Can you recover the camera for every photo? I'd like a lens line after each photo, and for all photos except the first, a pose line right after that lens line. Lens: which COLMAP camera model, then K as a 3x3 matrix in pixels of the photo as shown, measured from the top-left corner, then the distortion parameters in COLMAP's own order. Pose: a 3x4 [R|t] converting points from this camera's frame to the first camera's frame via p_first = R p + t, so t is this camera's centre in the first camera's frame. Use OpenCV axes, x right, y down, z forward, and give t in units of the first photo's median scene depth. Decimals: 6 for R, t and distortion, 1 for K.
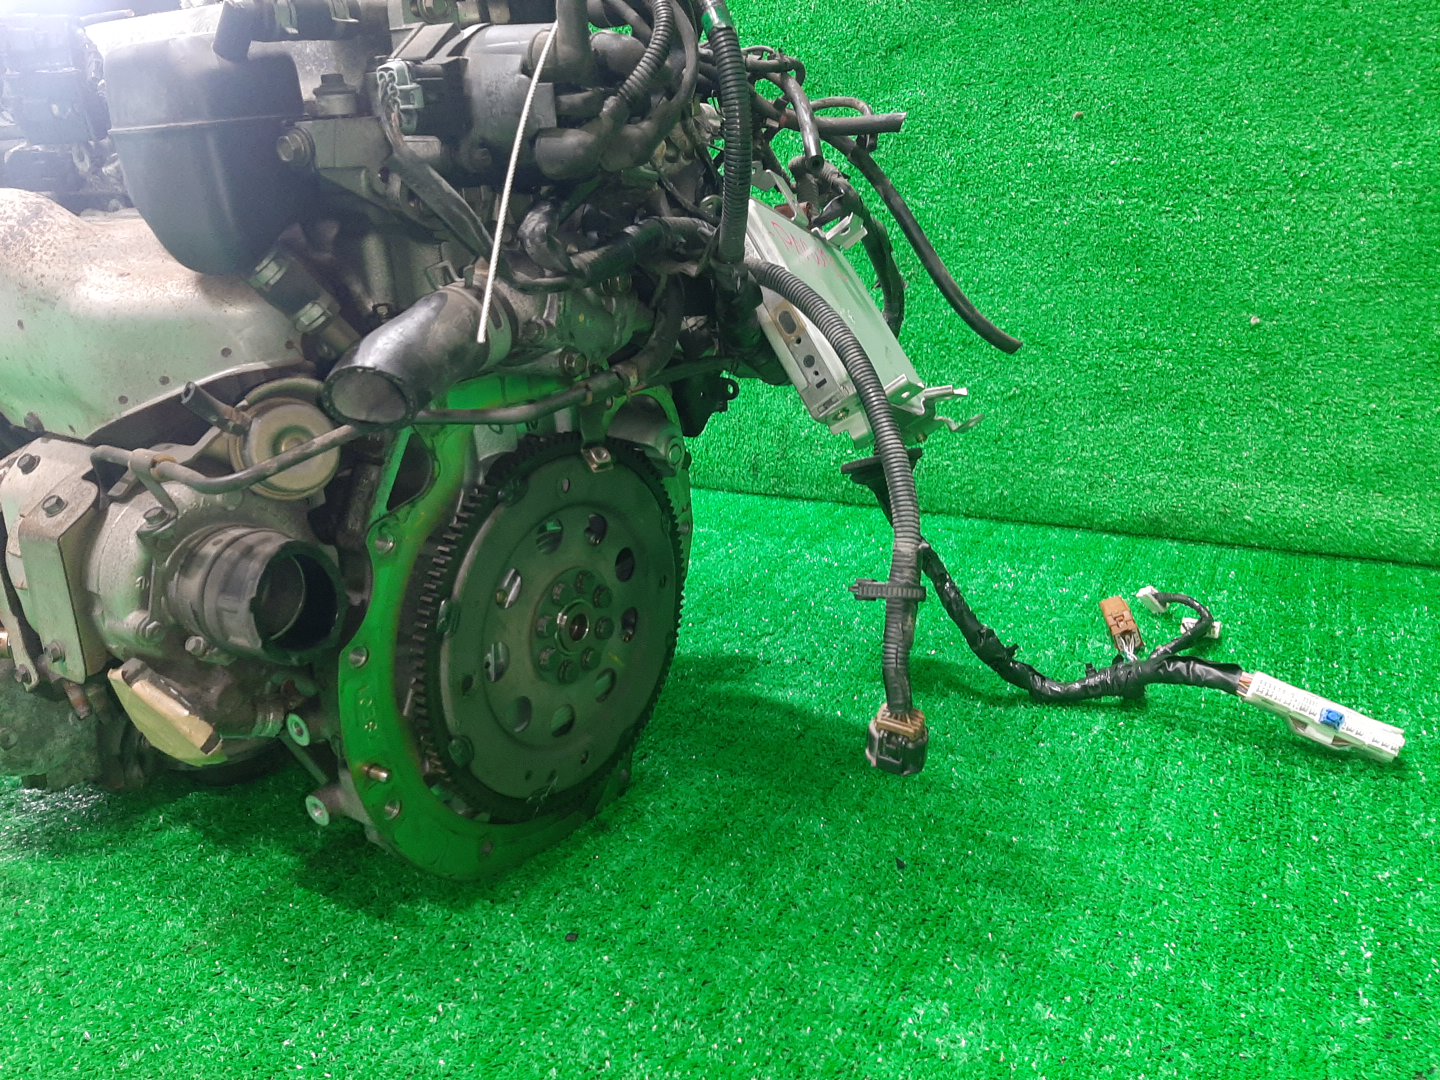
lens RADIAL K [[1085.9, 0, 720.0], [0, 1085.9, 540.0], [0, 0, 1]] dist [0.007162, 0.000562]
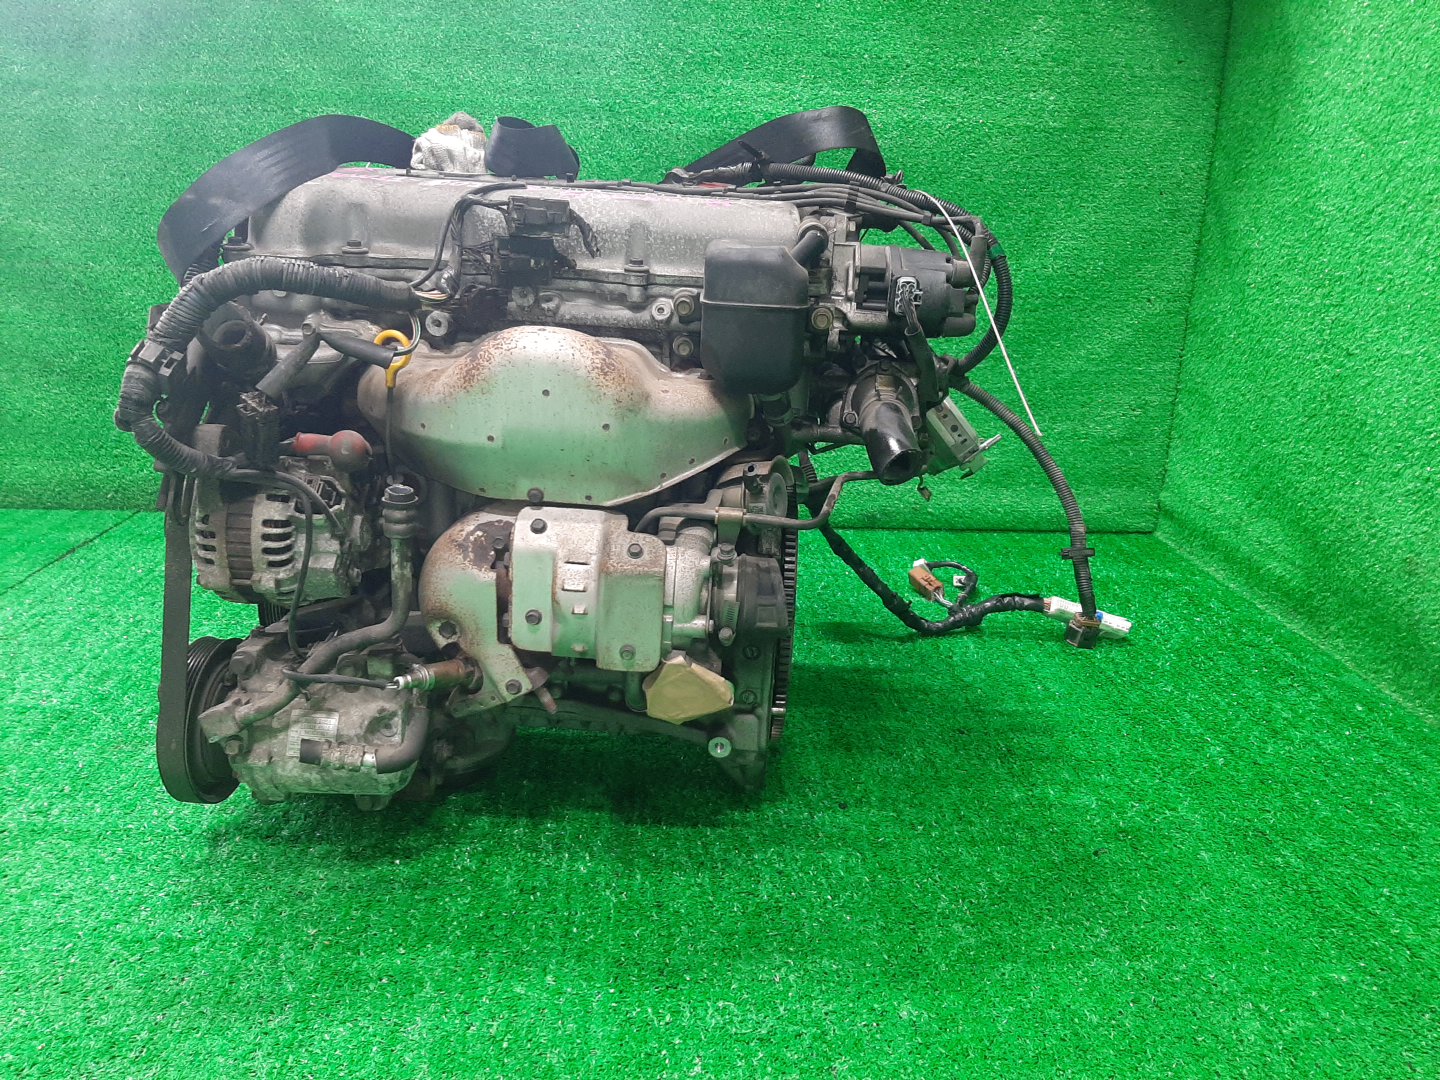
lens RADIAL K [[1085.9, 0, 720.0], [0, 1085.9, 540.0], [0, 0, 1]] dist [0.007162, 0.000562]
pose [[0.863357, -0.089546, 0.496584, -0.716384], [0.099951, 0.994976, 0.005644, -0.024106], [-0.494595, 0.044761, 0.867970, -0.189088]]
